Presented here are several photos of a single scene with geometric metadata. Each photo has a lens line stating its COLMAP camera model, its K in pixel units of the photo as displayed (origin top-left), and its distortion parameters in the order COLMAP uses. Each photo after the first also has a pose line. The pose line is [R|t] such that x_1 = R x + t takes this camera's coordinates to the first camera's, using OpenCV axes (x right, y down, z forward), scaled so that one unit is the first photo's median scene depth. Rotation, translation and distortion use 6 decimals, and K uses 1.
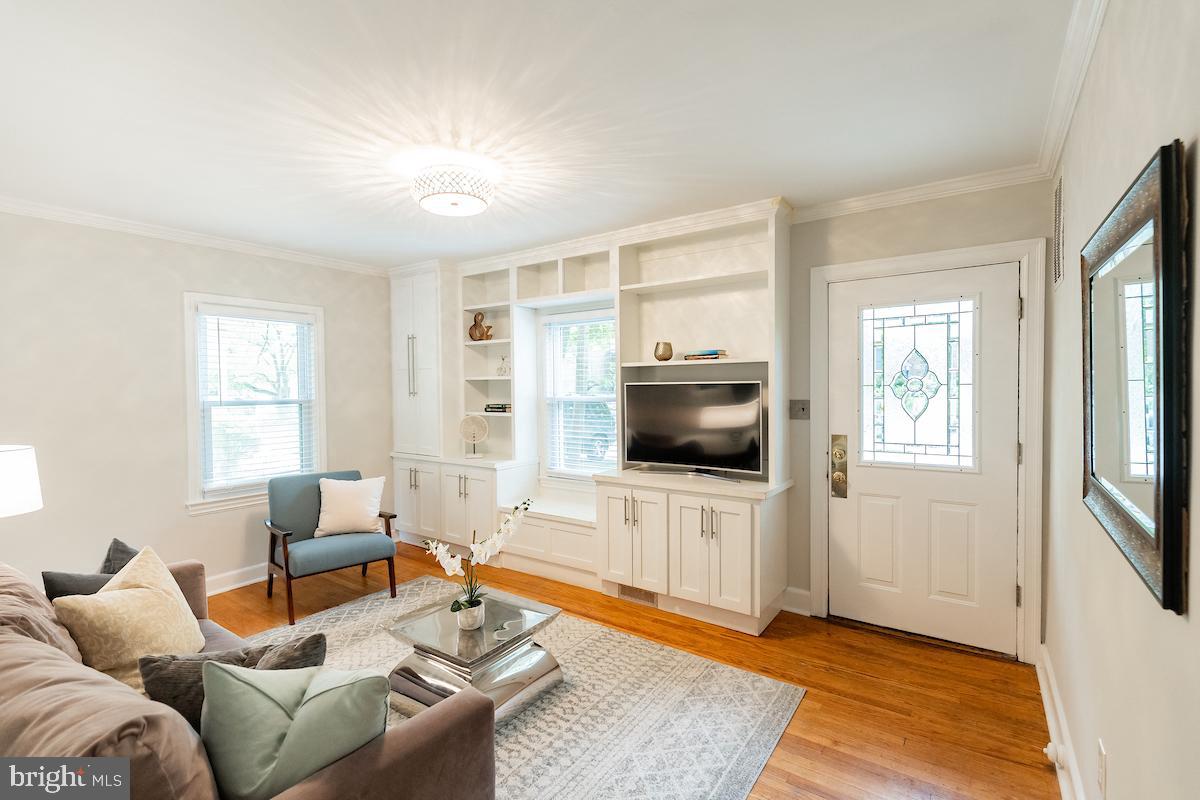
lens RADIAL K [[541.7, 0, 602.0], [0, 541.7, 399.2], [0, 0, 1]] dist [-0.000557, -0.000791]
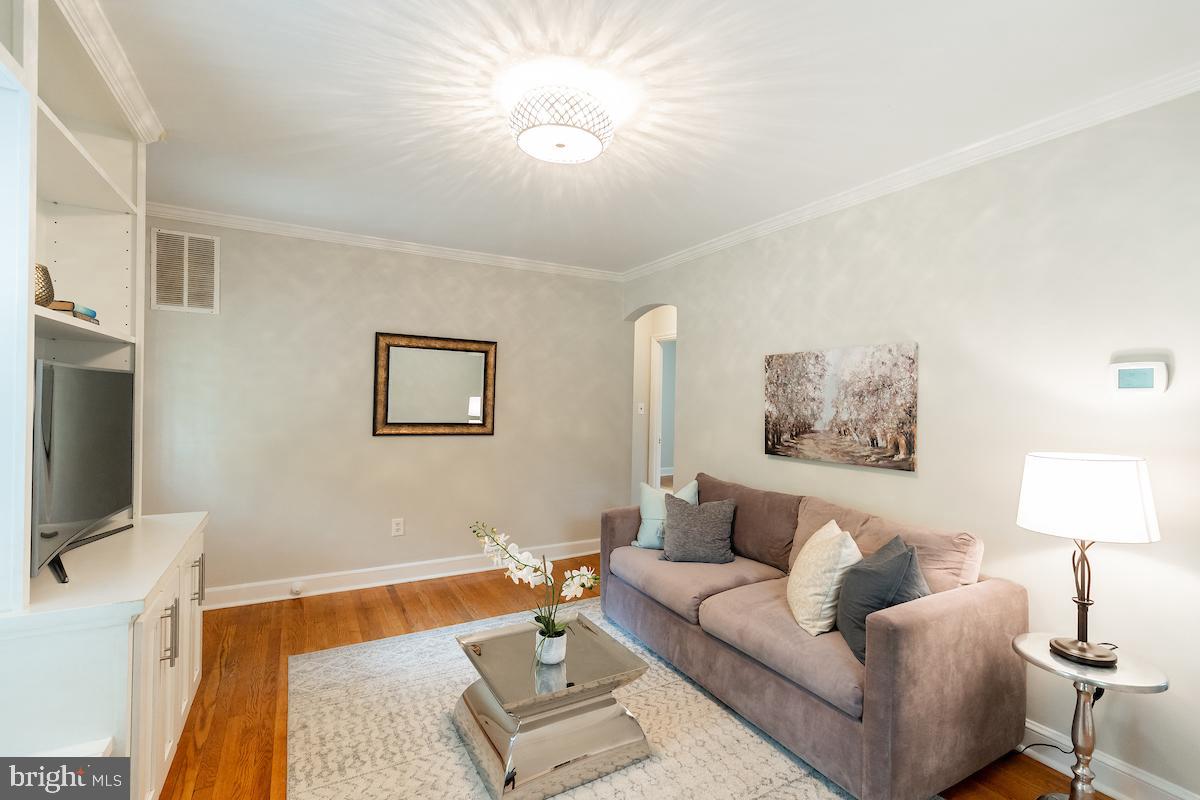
lens RADIAL K [[538.7, 0, 600.0], [0, 538.7, 400.0], [0, 0, 1]] dist [0.011410, -0.001533]
pose [[-0.902402, -0.008111, 0.430819, -0.556954], [0.001426, 0.999761, 0.021810, -0.011527], [-0.430893, 0.020296, -0.902175, 1.419186]]
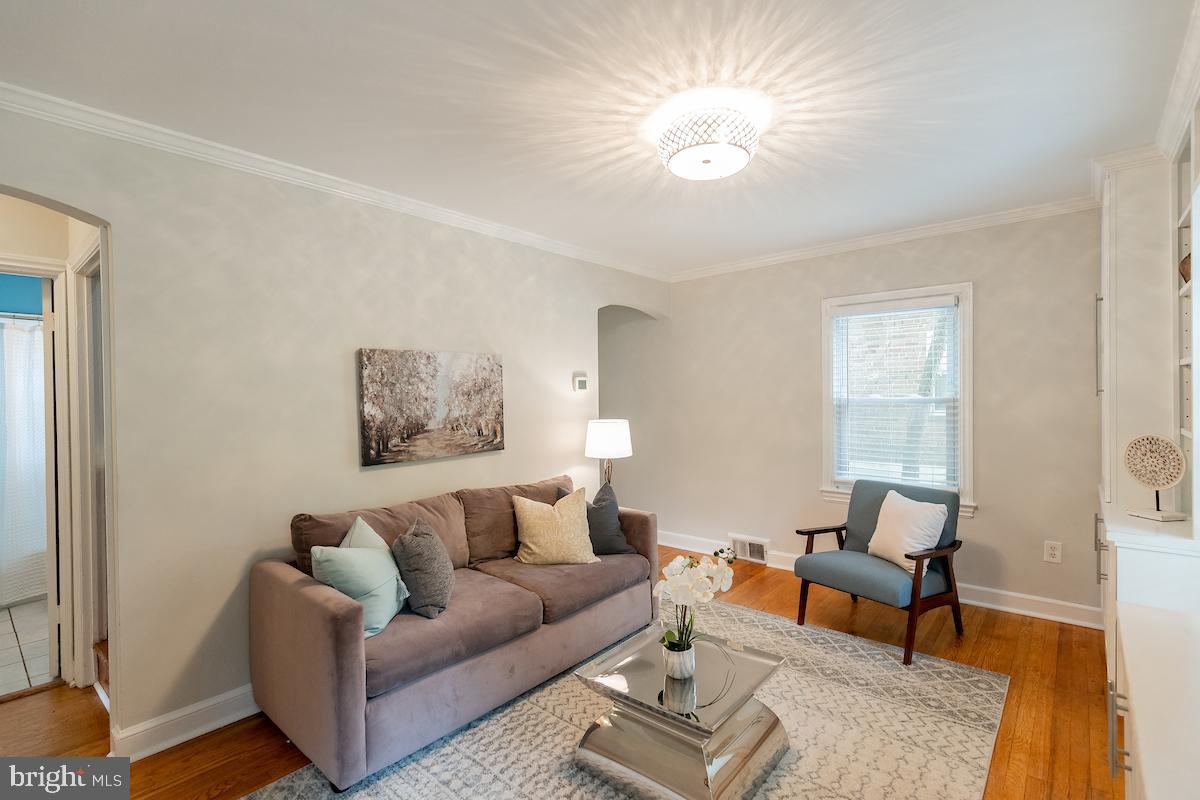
lens RADIAL K [[551.4, 0, 600.0], [0, 551.4, 400.0], [0, 0, 1]] dist [-0.000892, -0.000162]
pose [[-0.100756, 0.021652, -0.994676, 0.490203], [-0.009142, 0.999701, 0.022688, -0.014957], [0.994869, 0.011379, -0.100528, 0.783466]]
